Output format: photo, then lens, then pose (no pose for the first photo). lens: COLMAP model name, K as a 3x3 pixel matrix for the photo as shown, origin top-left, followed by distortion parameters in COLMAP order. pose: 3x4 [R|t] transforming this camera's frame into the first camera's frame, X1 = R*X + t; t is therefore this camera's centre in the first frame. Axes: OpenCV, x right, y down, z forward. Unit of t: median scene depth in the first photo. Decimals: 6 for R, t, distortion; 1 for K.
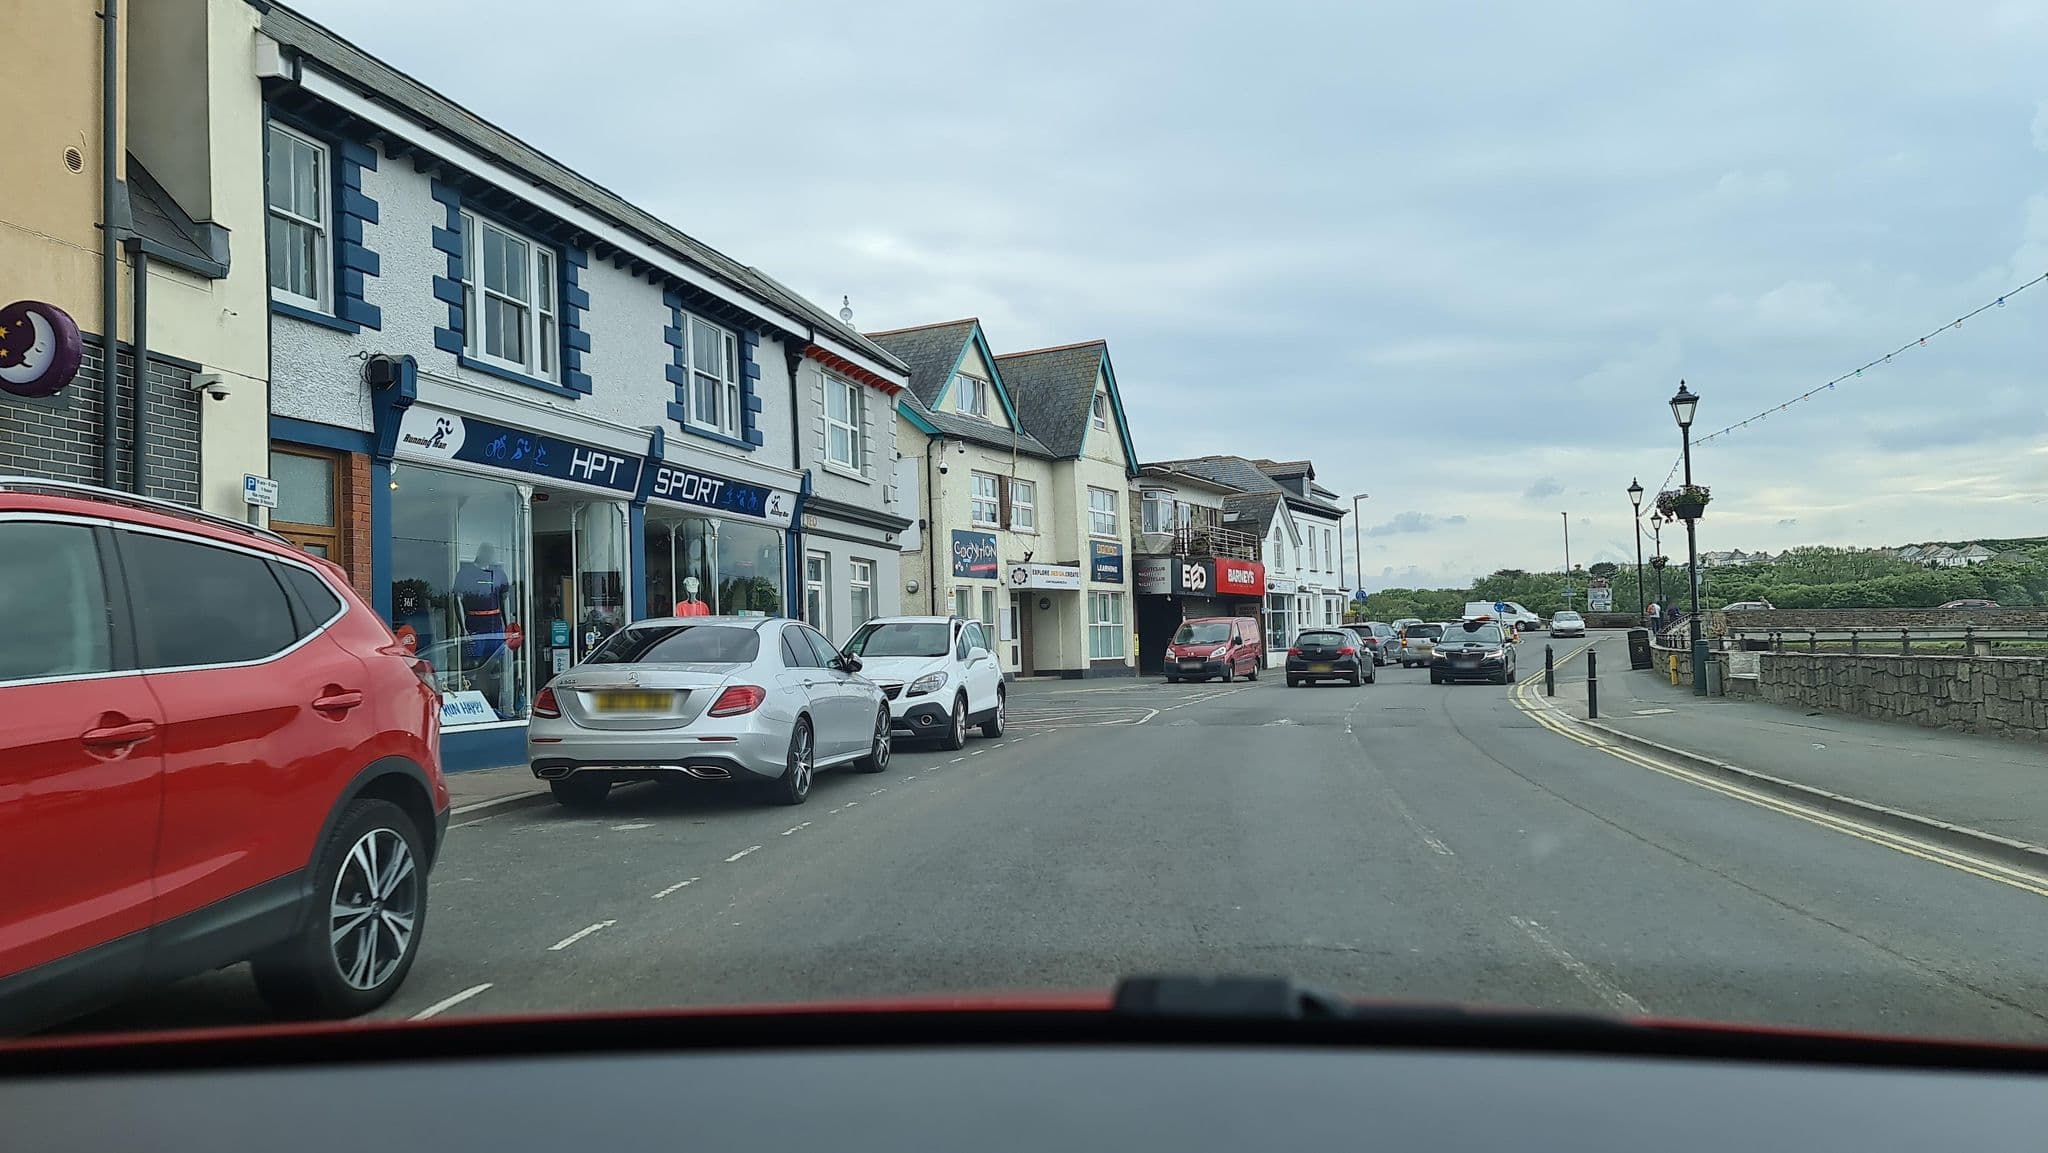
lens RADIAL K [[1846.5, 0, 1024.0], [0, 1846.5, 576.5], [0, 0, 1]] dist [0.079486, -0.001562]
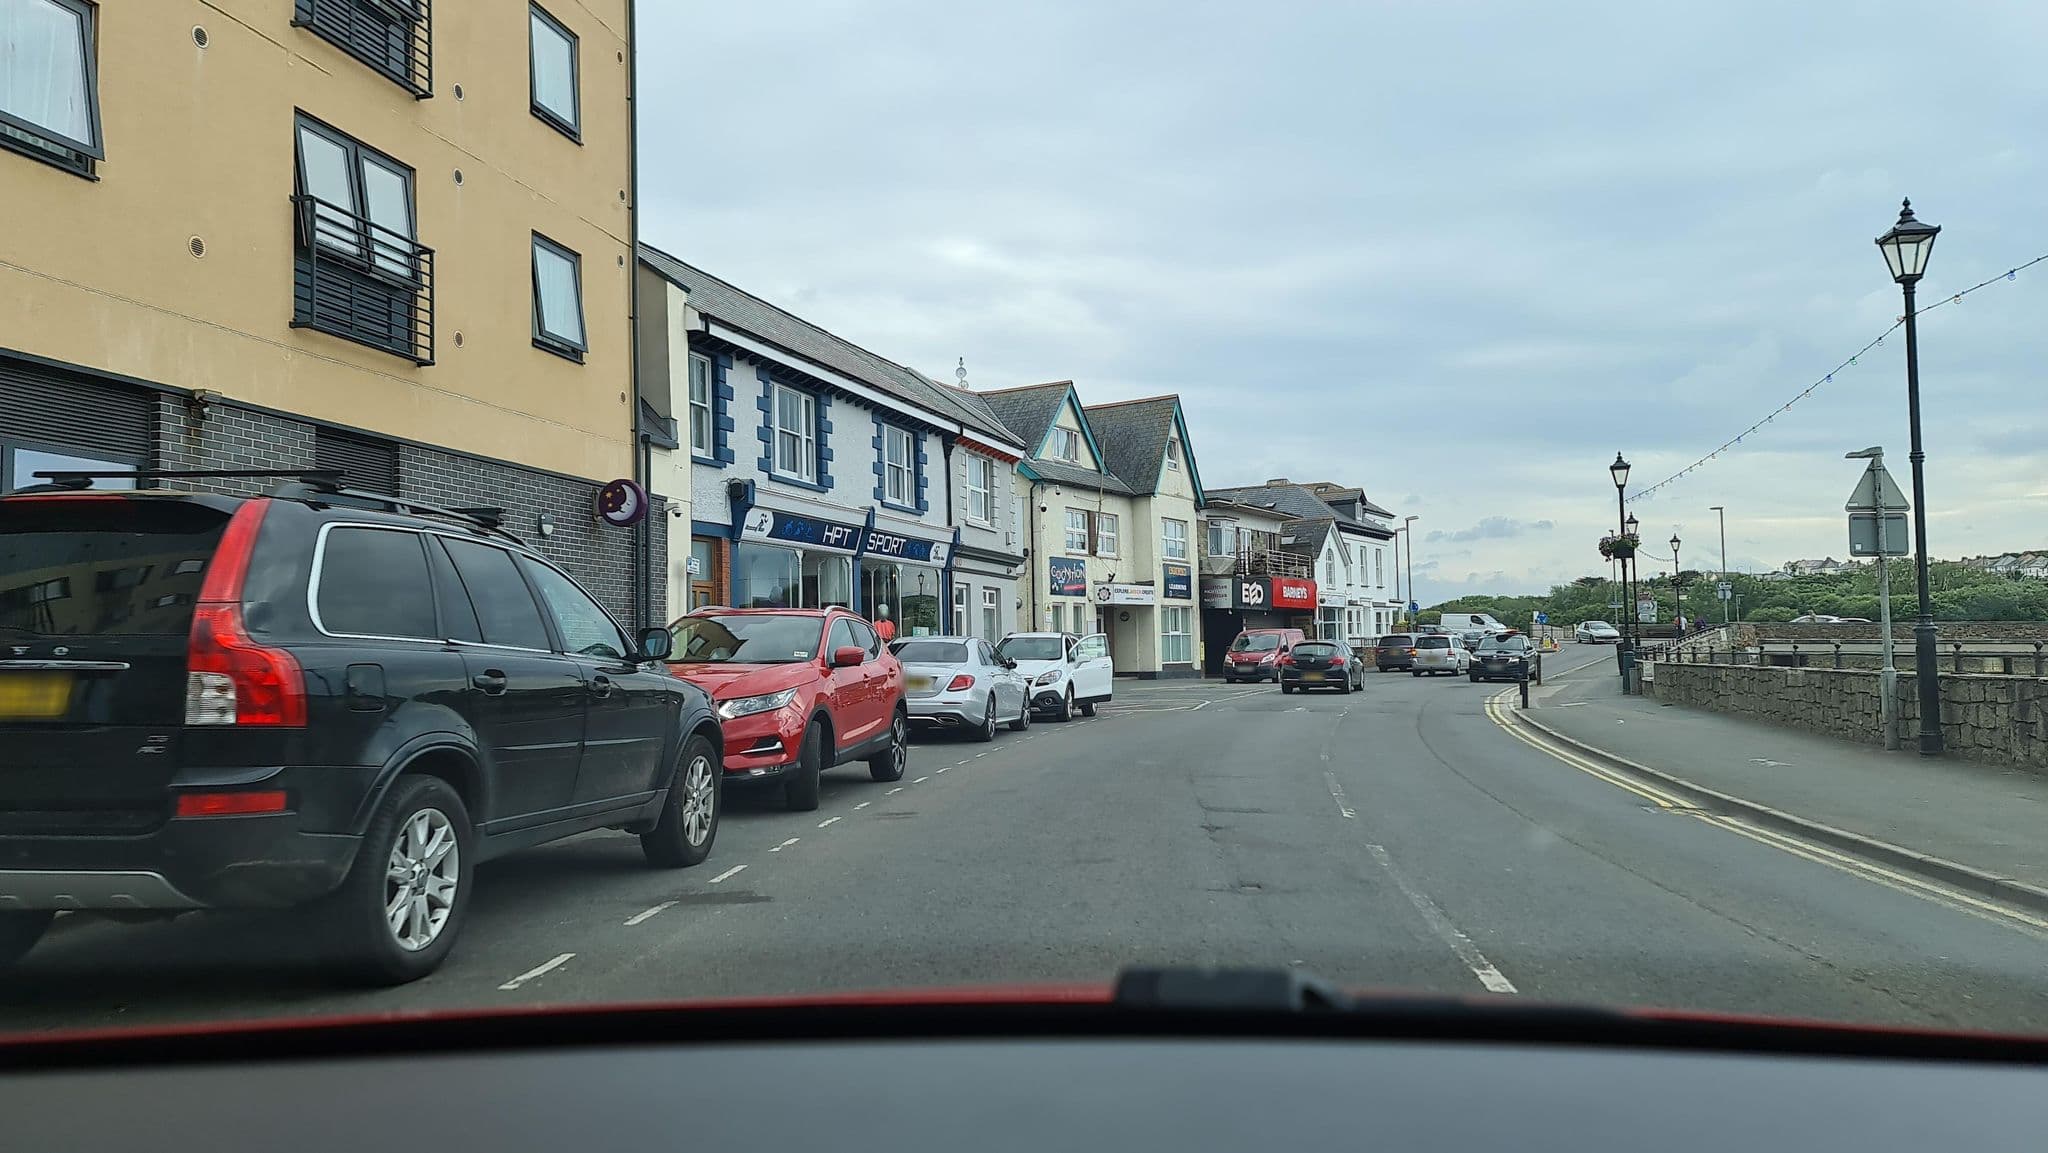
lens RADIAL K [[1846.5, 0, 1024.0], [0, 1846.5, 576.5], [0, 0, 1]] dist [0.079486, -0.001562]
pose [[0.999070, 0.006577, -0.042605, -0.003521], [-0.006650, 0.999977, -0.001566, -0.009570], [0.042593, 0.001847, 0.999091, -0.216935]]
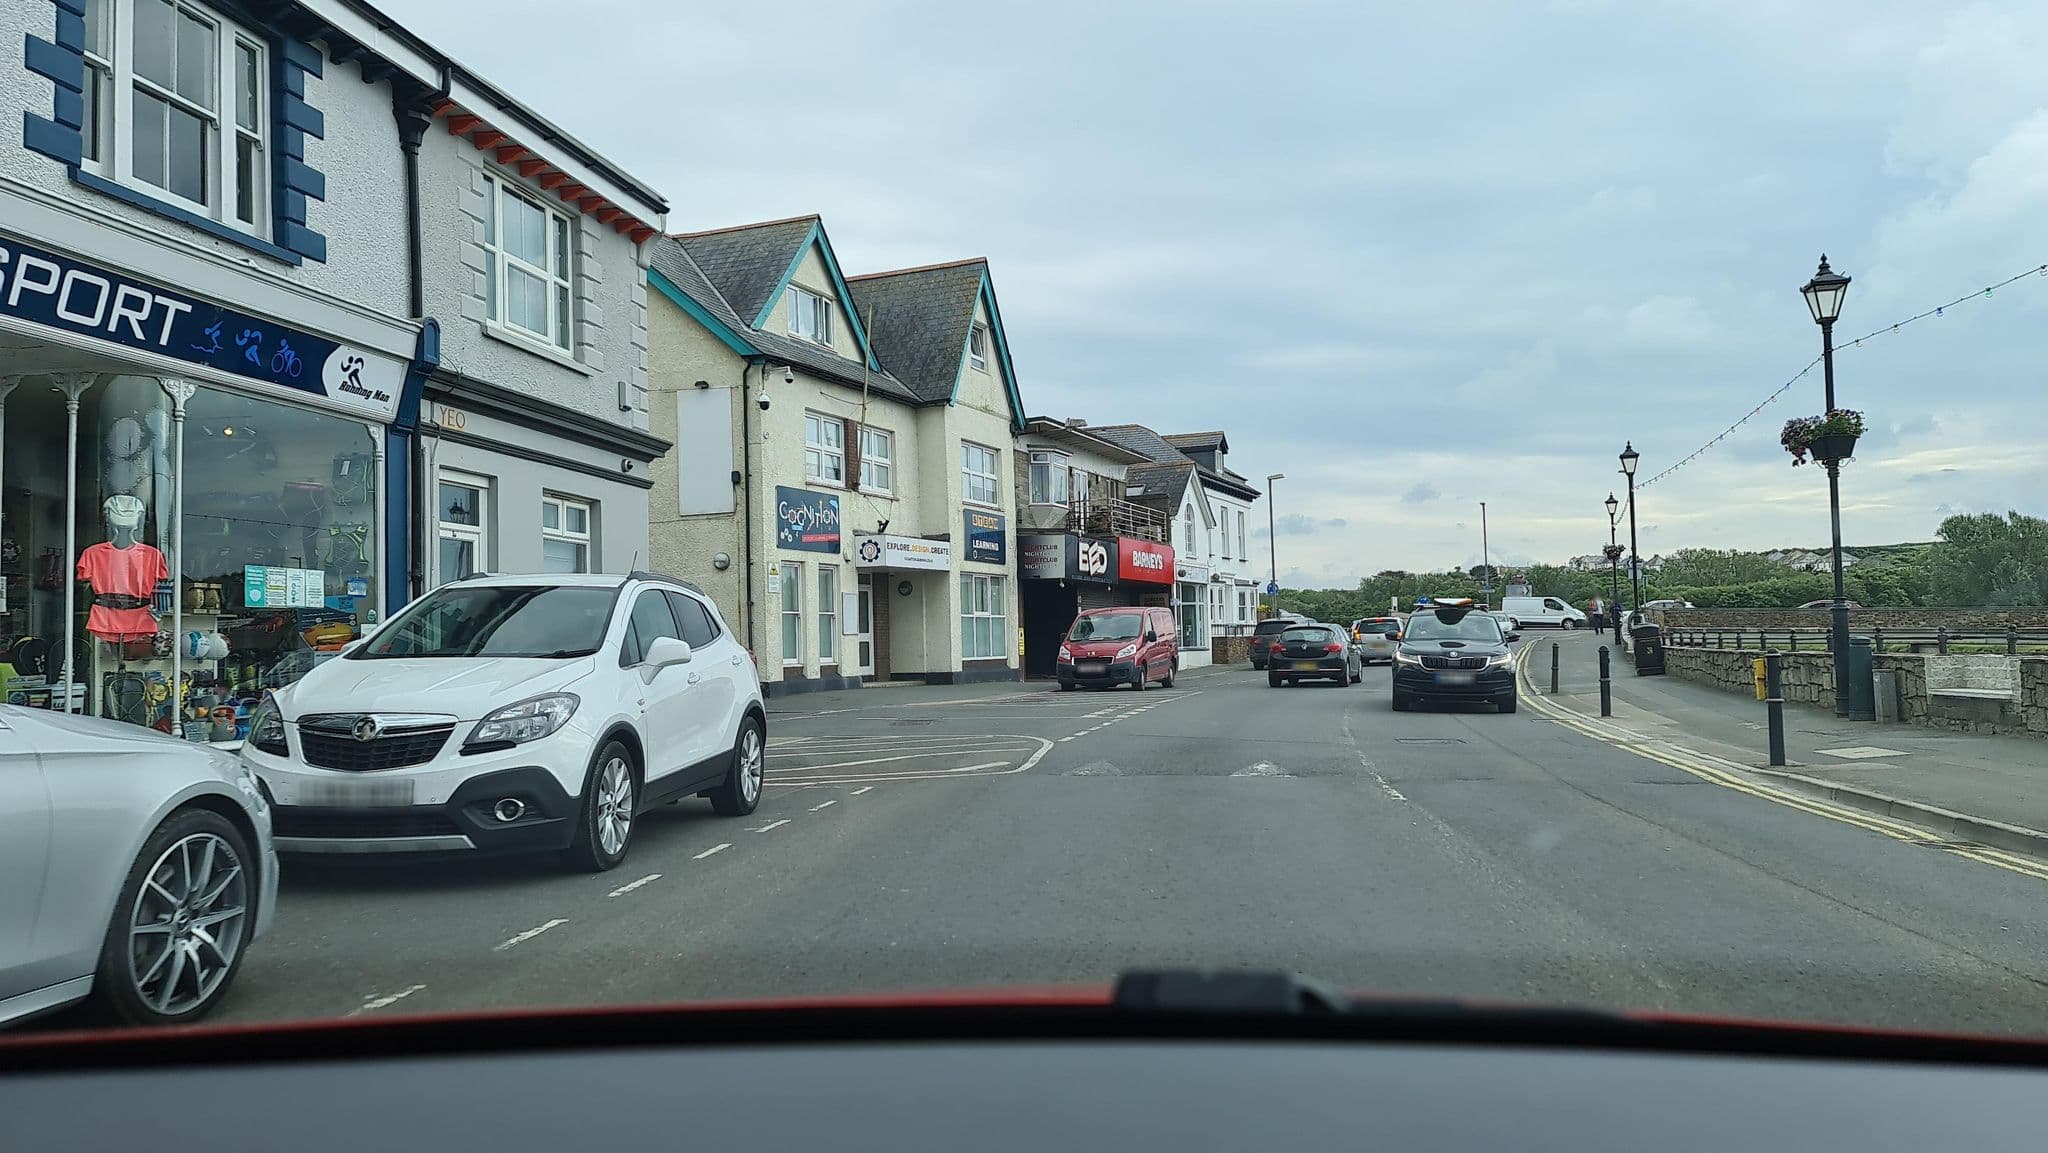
lens RADIAL K [[1846.5, 0, 1024.0], [0, 1846.5, 576.5], [0, 0, 1]] dist [0.079486, -0.001562]
pose [[0.998106, 0.008902, 0.060873, 0.015008], [-0.008962, 0.999960, 0.000711, 0.009528], [-0.060864, -0.001255, 0.998145, 0.231613]]
